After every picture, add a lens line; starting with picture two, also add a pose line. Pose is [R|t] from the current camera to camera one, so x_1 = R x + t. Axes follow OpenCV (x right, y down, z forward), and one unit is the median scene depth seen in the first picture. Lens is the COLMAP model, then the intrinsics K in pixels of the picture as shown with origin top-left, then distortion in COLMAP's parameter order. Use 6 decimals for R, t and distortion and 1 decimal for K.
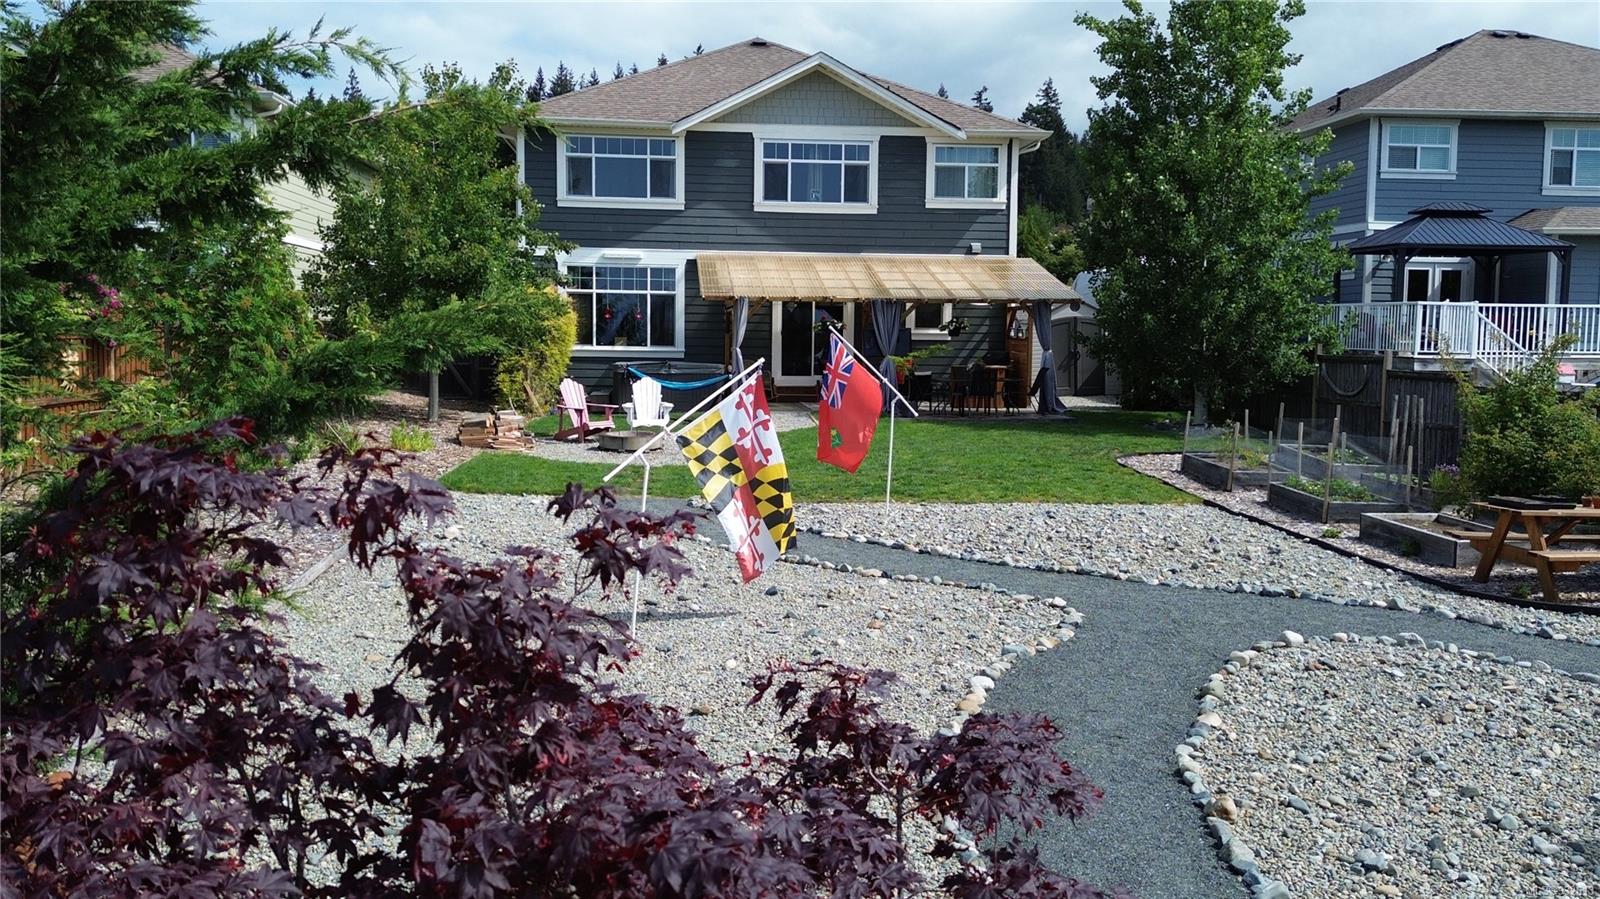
lens RADIAL K [[1465.3, 0, 800.0], [0, 1465.3, 449.5], [0, 0, 1]] dist [0.146708, -0.271145]
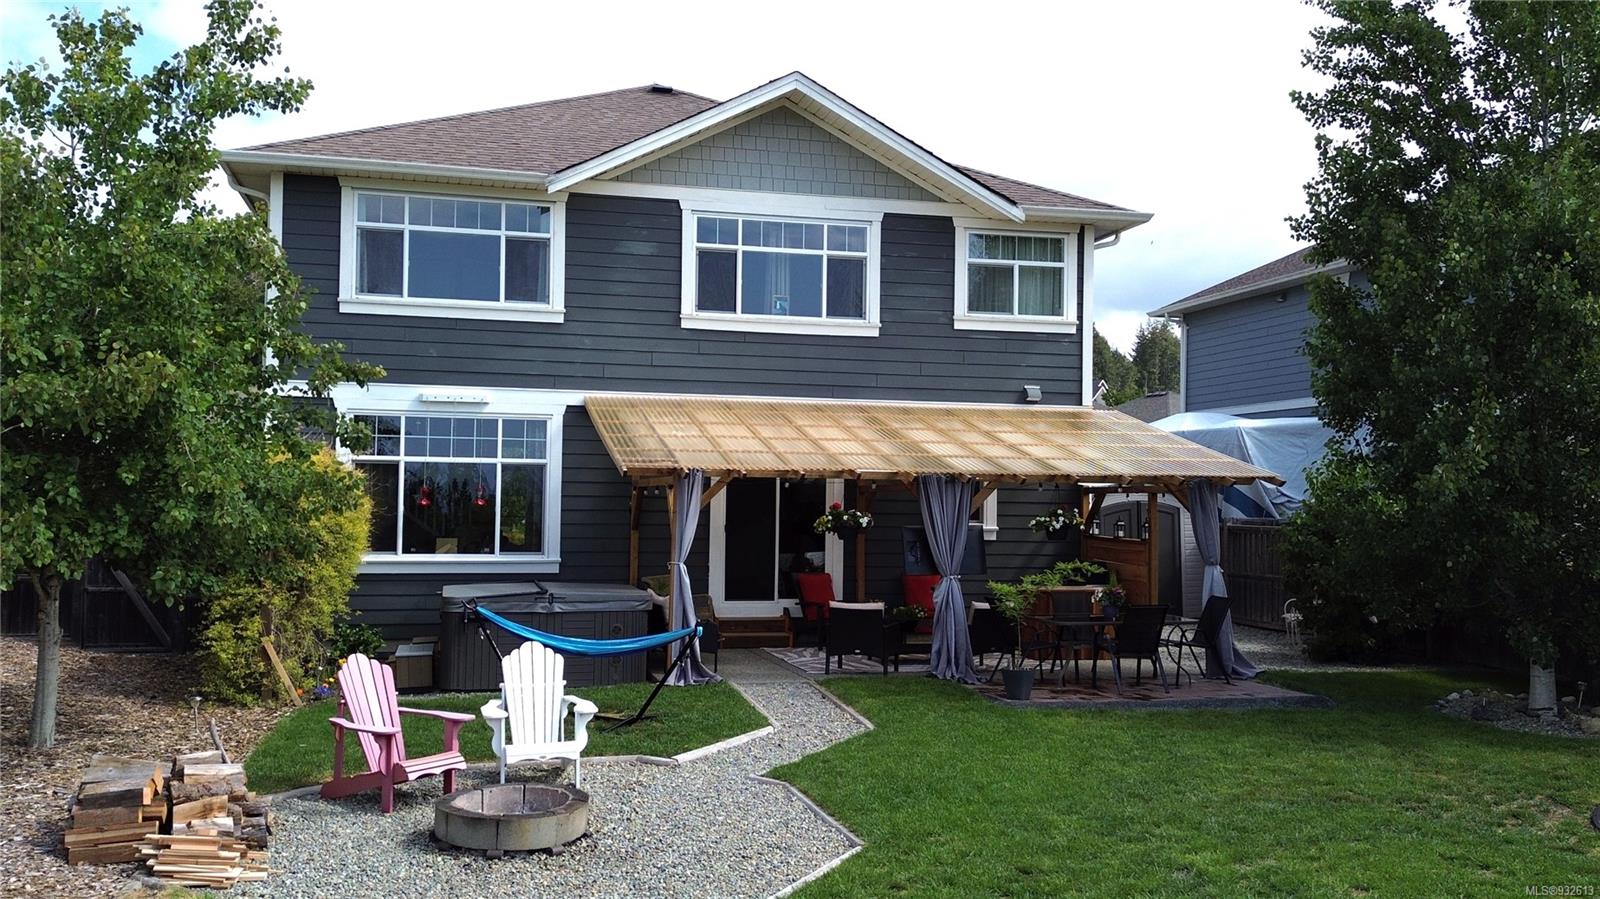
lens RADIAL K [[1465.3, 0, 800.0], [0, 1465.3, 449.5], [0, 0, 1]] dist [0.146708, -0.271145]
pose [[0.989385, 0.006174, 0.145188, -0.070046], [0.010386, 0.993538, -0.113023, -0.044391], [-0.144947, 0.113331, 0.982927, 0.409932]]
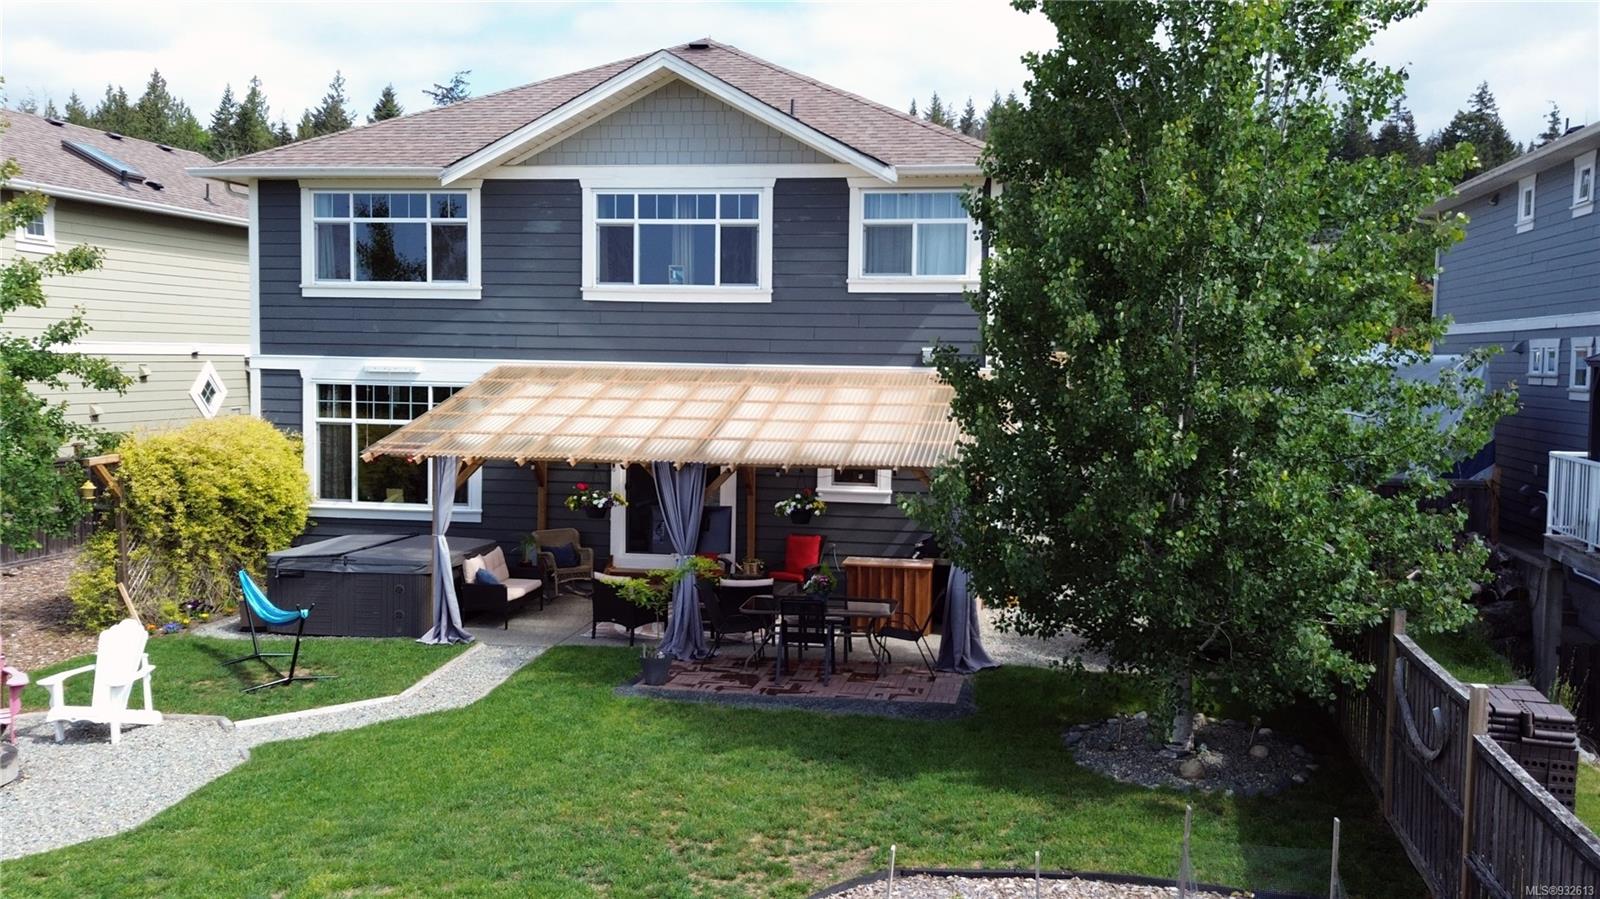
lens RADIAL K [[1465.3, 0, 800.0], [0, 1465.3, 449.5], [0, 0, 1]] dist [0.146708, -0.271145]
pose [[0.962200, 0.018666, -0.271702, 0.238092], [-0.023695, 0.999603, -0.015239, -0.088900], [0.271310, 0.021100, 0.962261, 0.405461]]
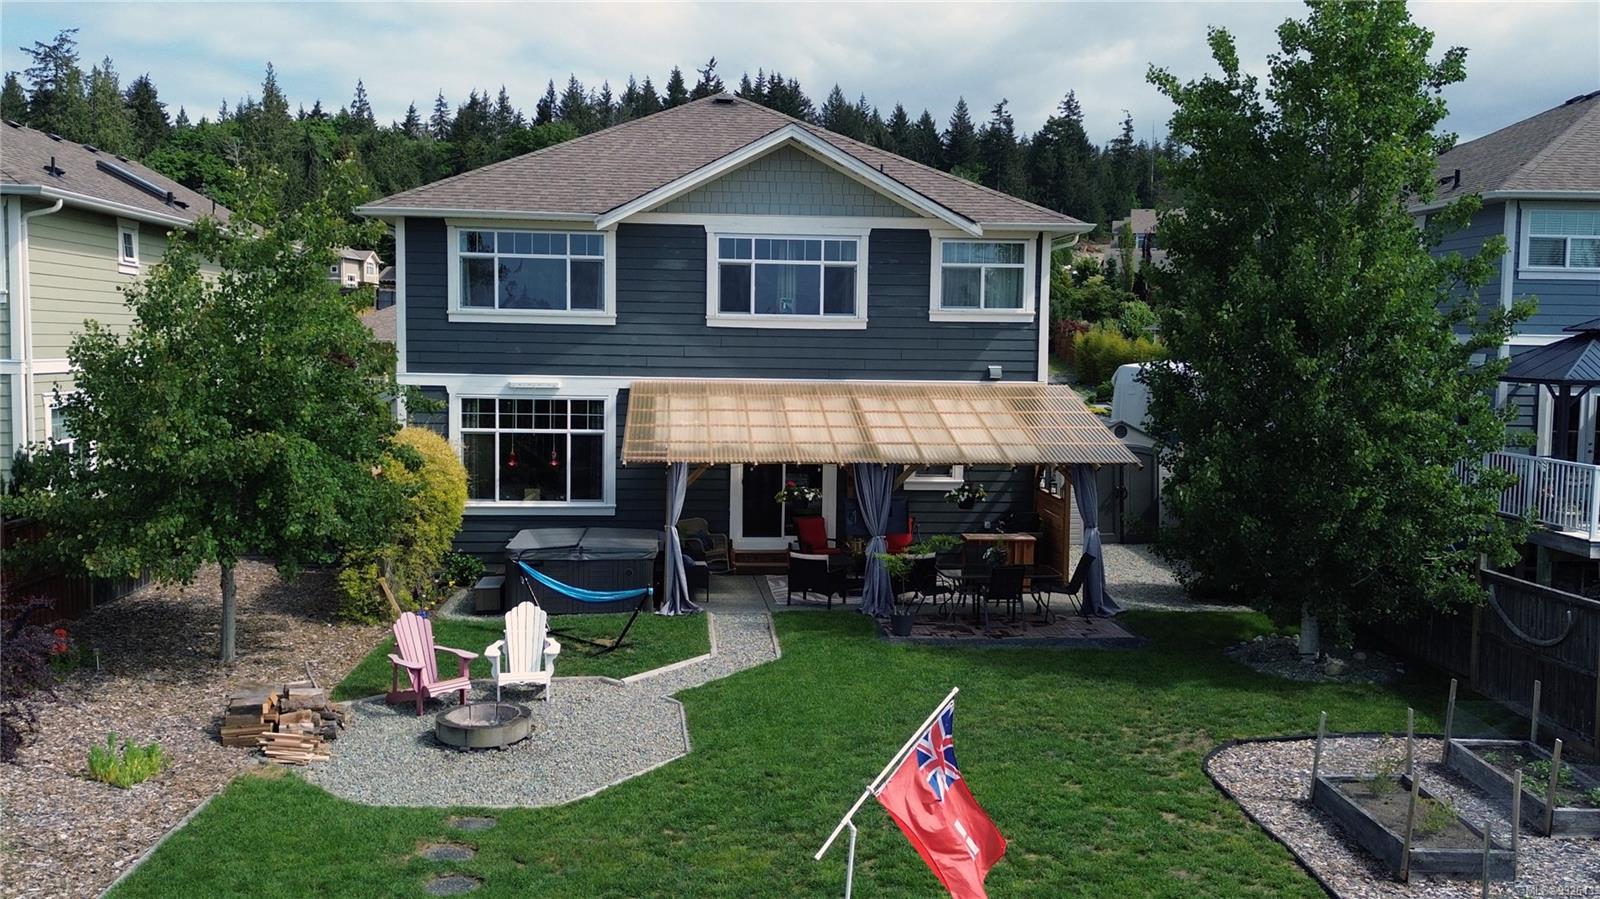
lens RADIAL K [[1465.3, 0, 800.0], [0, 1465.3, 449.5], [0, 0, 1]] dist [0.146708, -0.271145]
pose [[0.999915, 0.002706, -0.012783, 0.027729], [-0.002763, 0.999987, -0.004393, -0.094488], [0.012771, 0.004428, 0.999909, 0.233192]]
